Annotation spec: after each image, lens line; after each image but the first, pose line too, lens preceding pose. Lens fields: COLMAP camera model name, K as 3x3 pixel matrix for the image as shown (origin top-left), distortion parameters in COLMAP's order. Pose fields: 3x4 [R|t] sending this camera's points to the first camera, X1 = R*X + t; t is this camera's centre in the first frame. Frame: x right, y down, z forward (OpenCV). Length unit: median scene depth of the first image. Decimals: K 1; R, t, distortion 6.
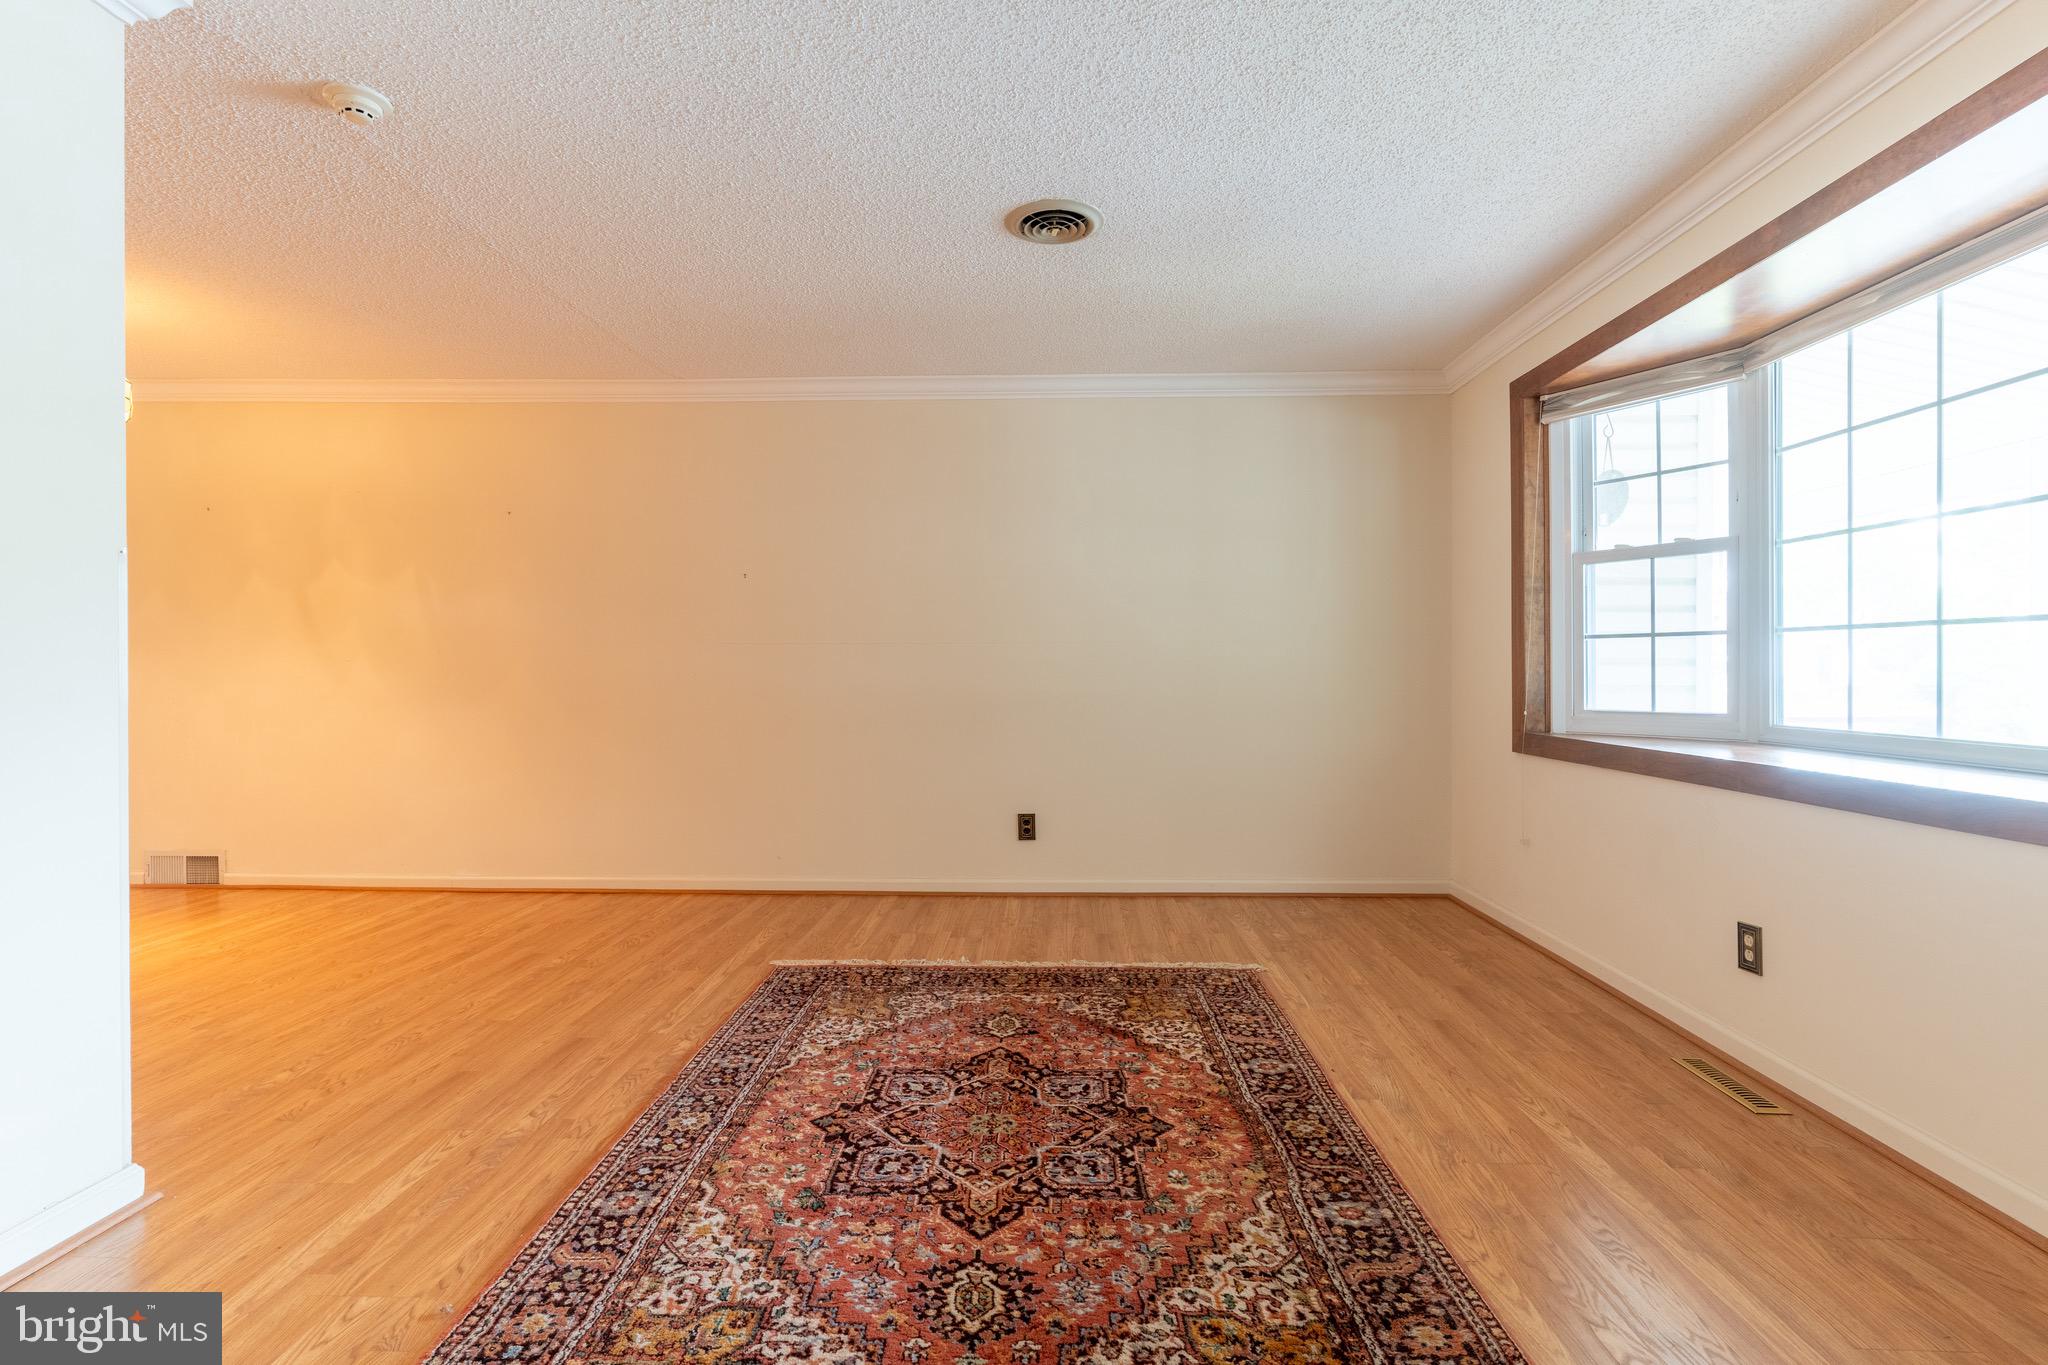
lens RADIAL K [[983.5, 0, 1016.0], [0, 983.5, 666.8], [0, 0, 1]] dist [0.001635, 0.000787]
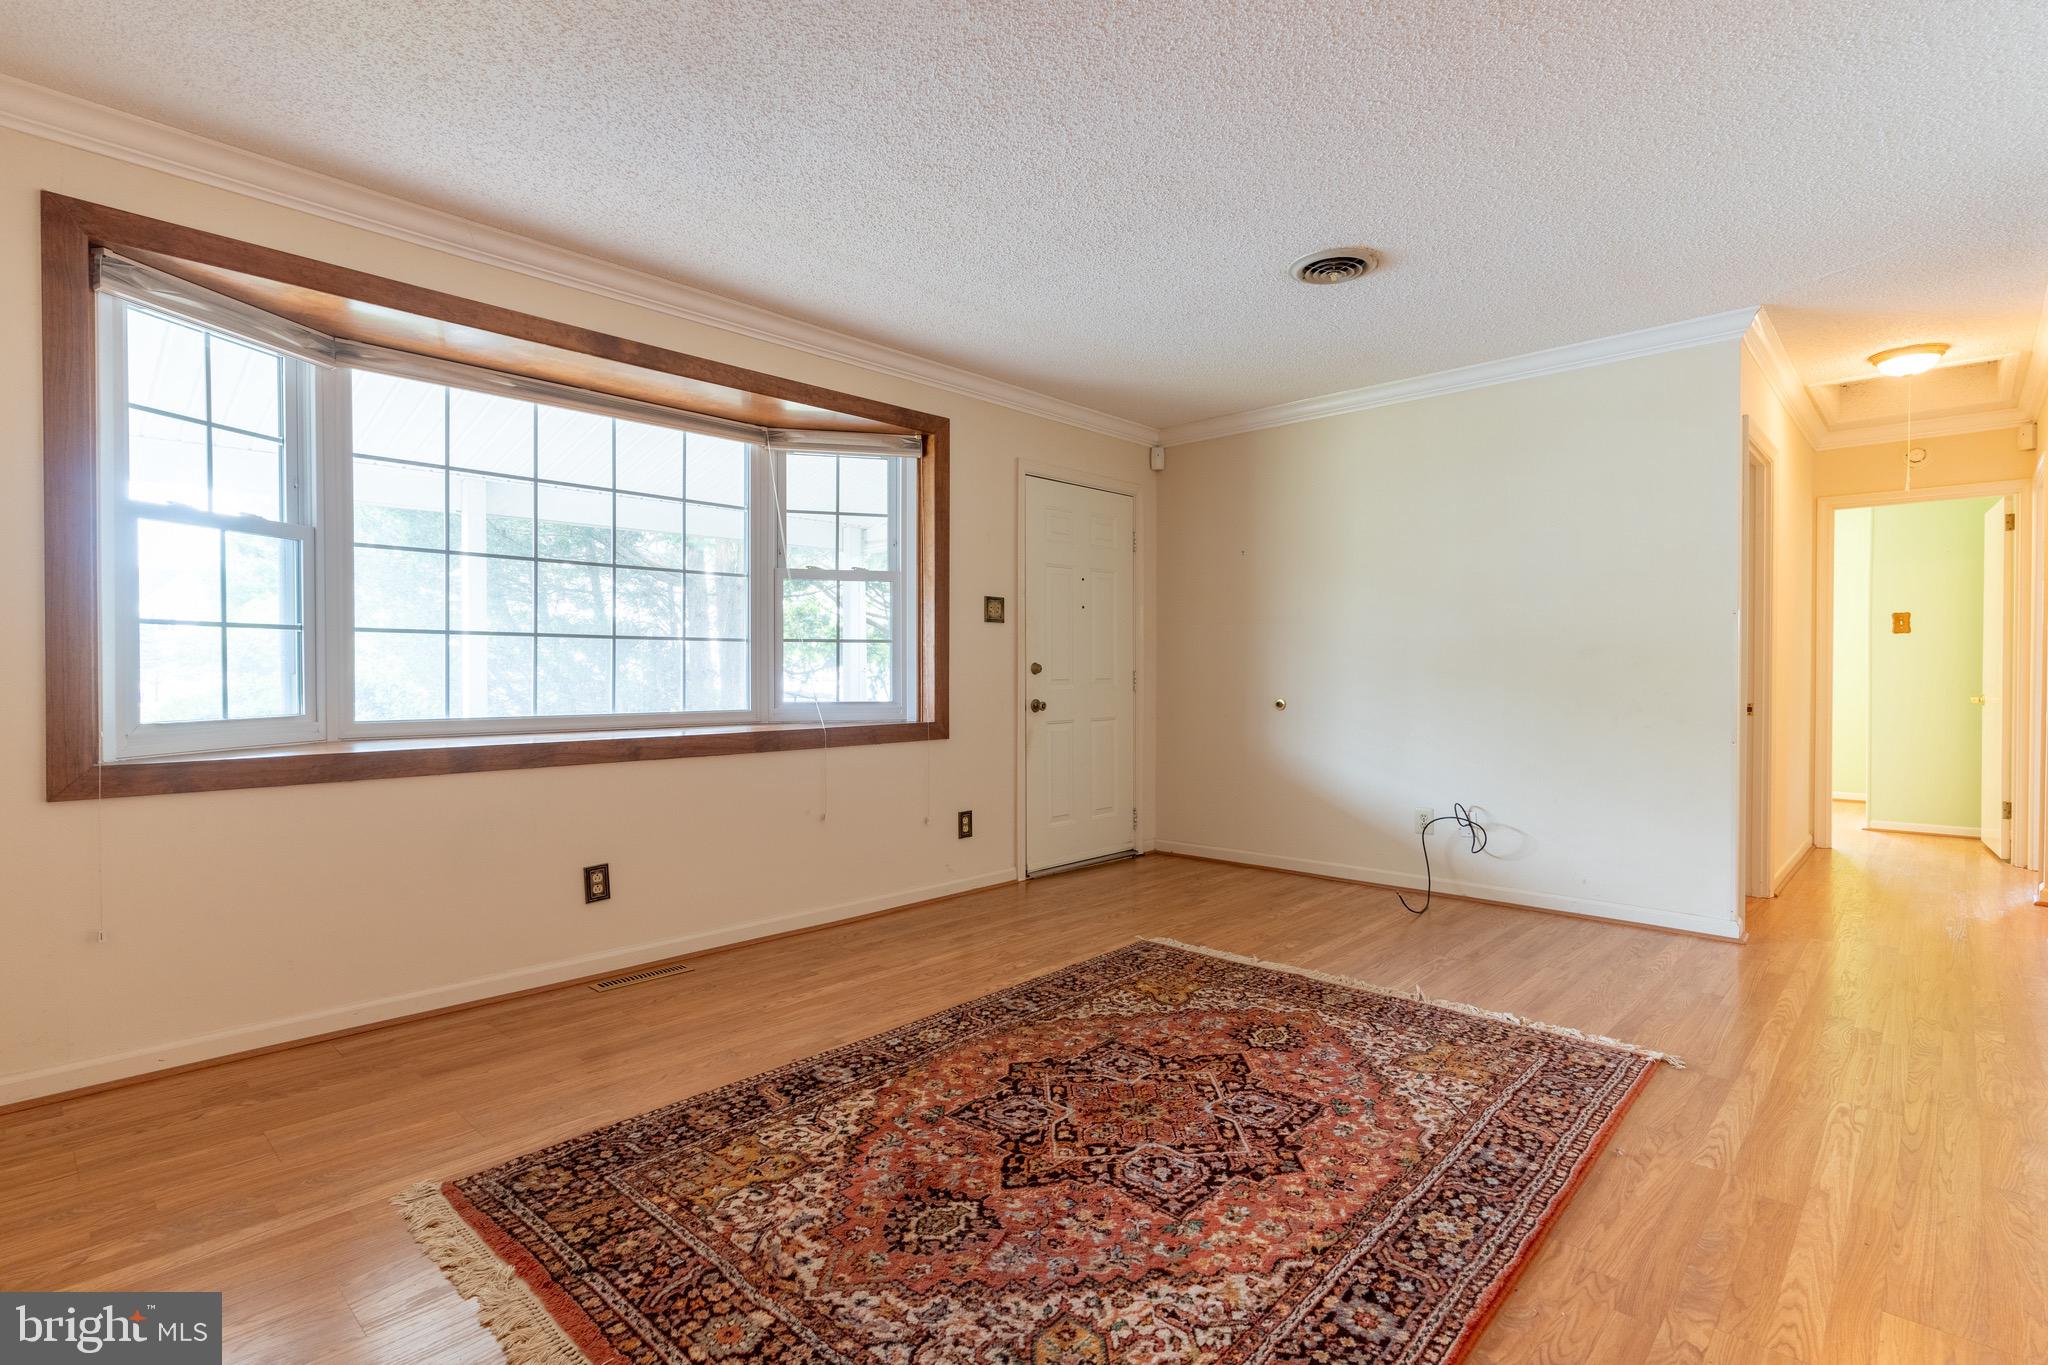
lens RADIAL K [[983.5, 0, 1016.0], [0, 983.5, 666.8], [0, 0, 1]] dist [0.001635, 0.000787]
pose [[-0.749029, 0.001806, 0.662535, -0.613071], [-0.002495, 0.999982, -0.005547, 0.007002], [-0.662533, -0.005808, -0.749010, 1.869318]]
